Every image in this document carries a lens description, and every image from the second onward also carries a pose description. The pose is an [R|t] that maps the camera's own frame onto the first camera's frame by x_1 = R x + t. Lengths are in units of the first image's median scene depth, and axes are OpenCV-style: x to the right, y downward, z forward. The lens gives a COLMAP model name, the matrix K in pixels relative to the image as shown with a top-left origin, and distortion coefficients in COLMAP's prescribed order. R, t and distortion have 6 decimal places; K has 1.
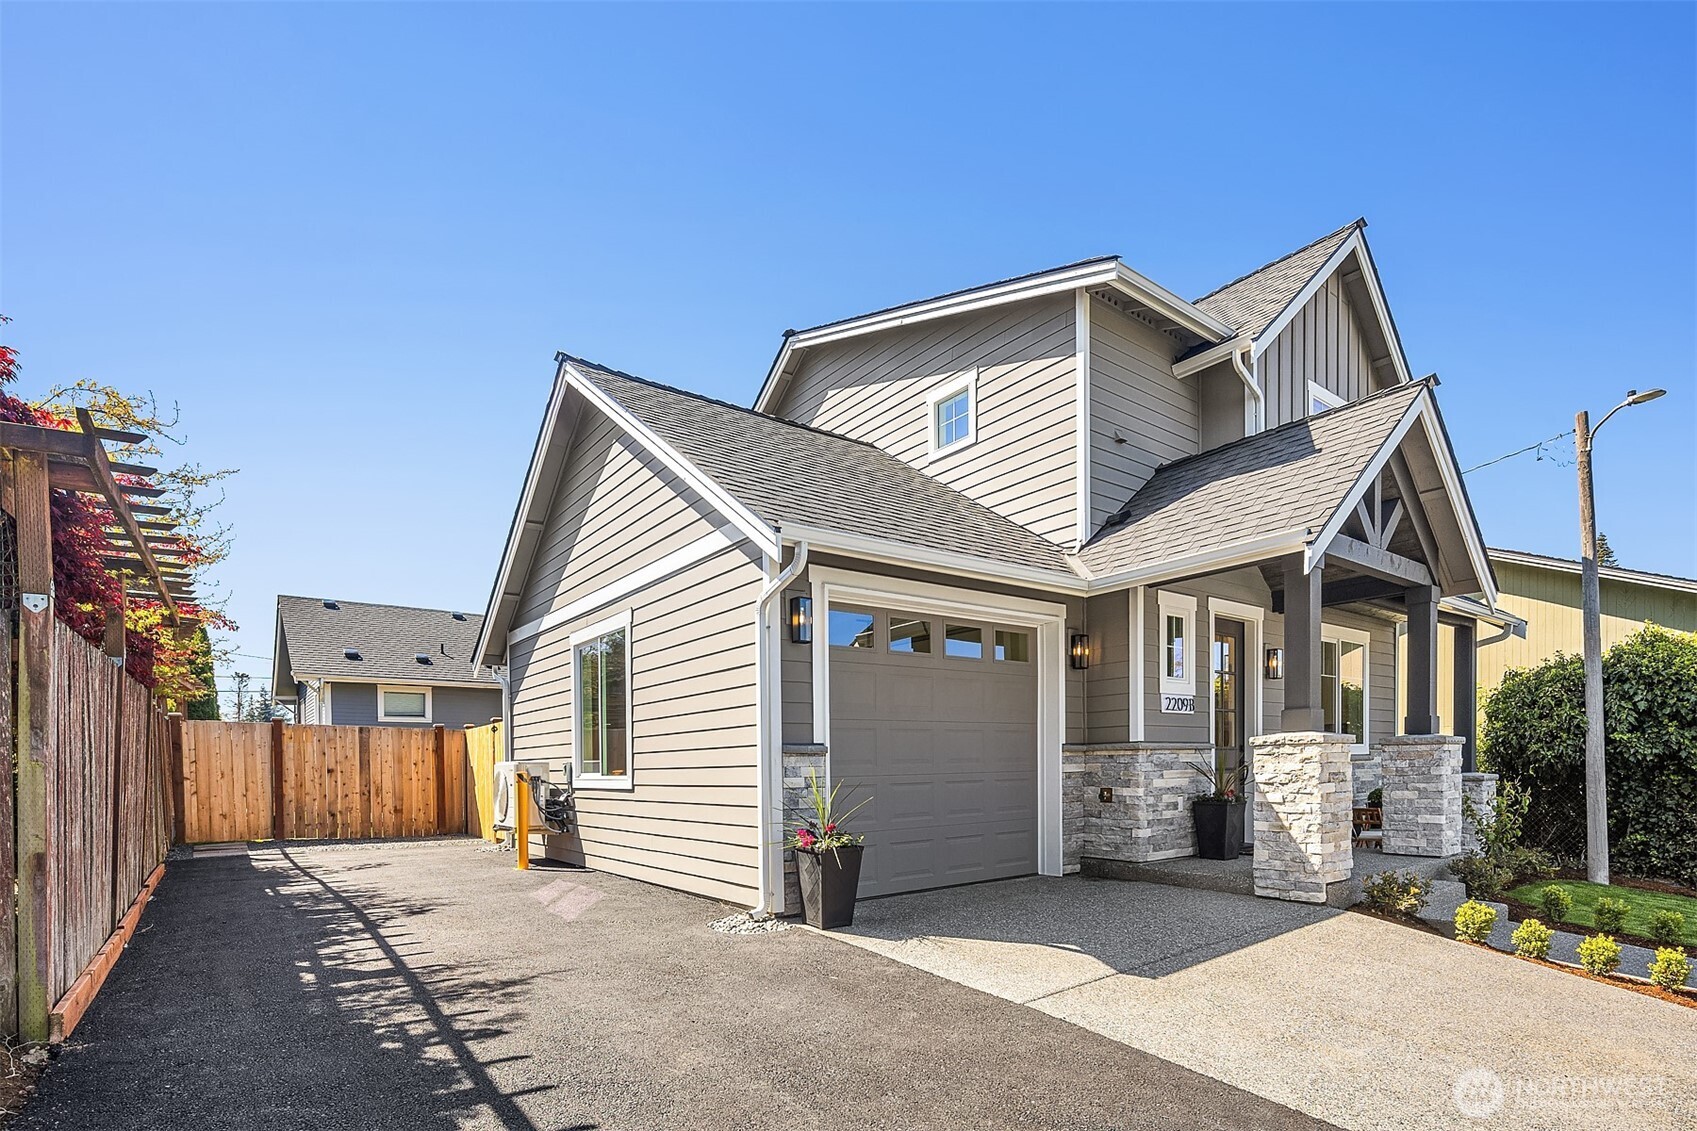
lens RADIAL K [[832.6, 0, 854.1], [0, 832.6, 537.1], [0, 0, 1]] dist [0.001684, -0.000651]
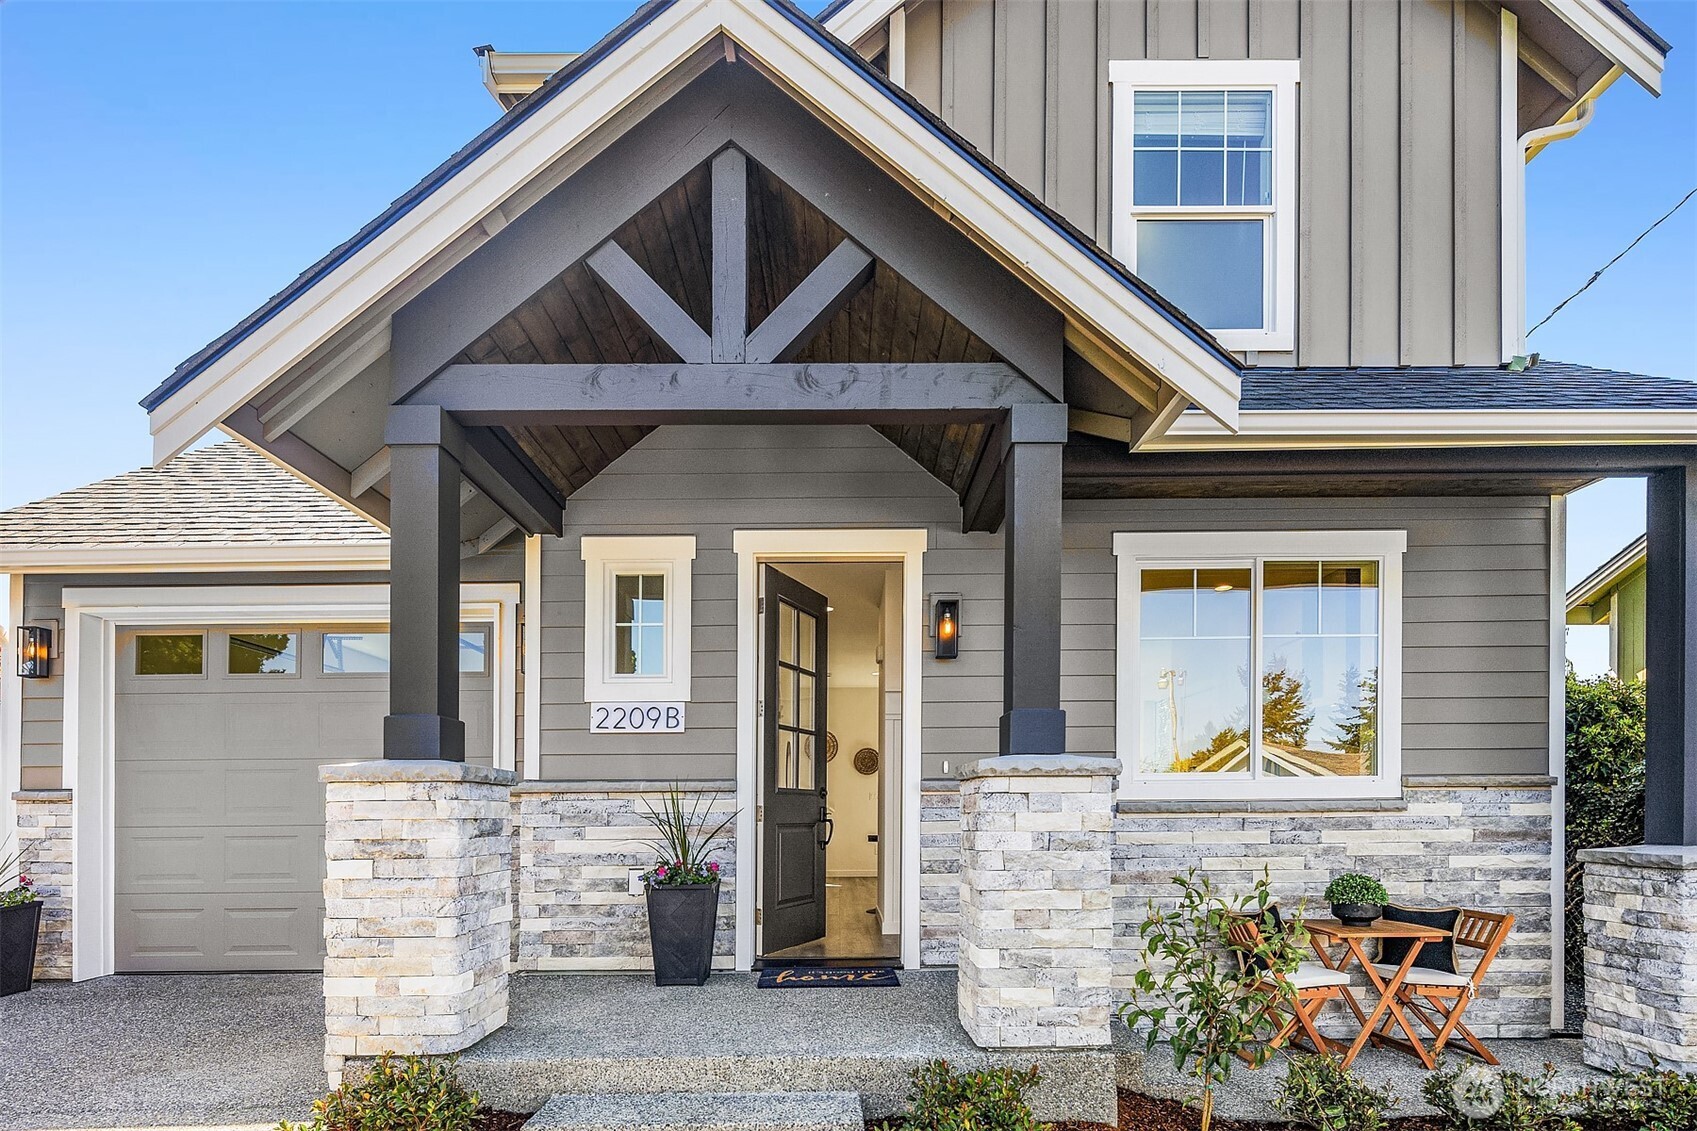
lens RADIAL K [[844.2, 0, 848.5], [0, 844.2, 565.5], [0, 0, 1]] dist [-0.000090, -0.000393]
pose [[0.783085, -0.148759, -0.603862, 0.922896], [0.164684, 0.985911, -0.029315, 0.138803], [0.599715, -0.076490, 0.796550, 0.628270]]
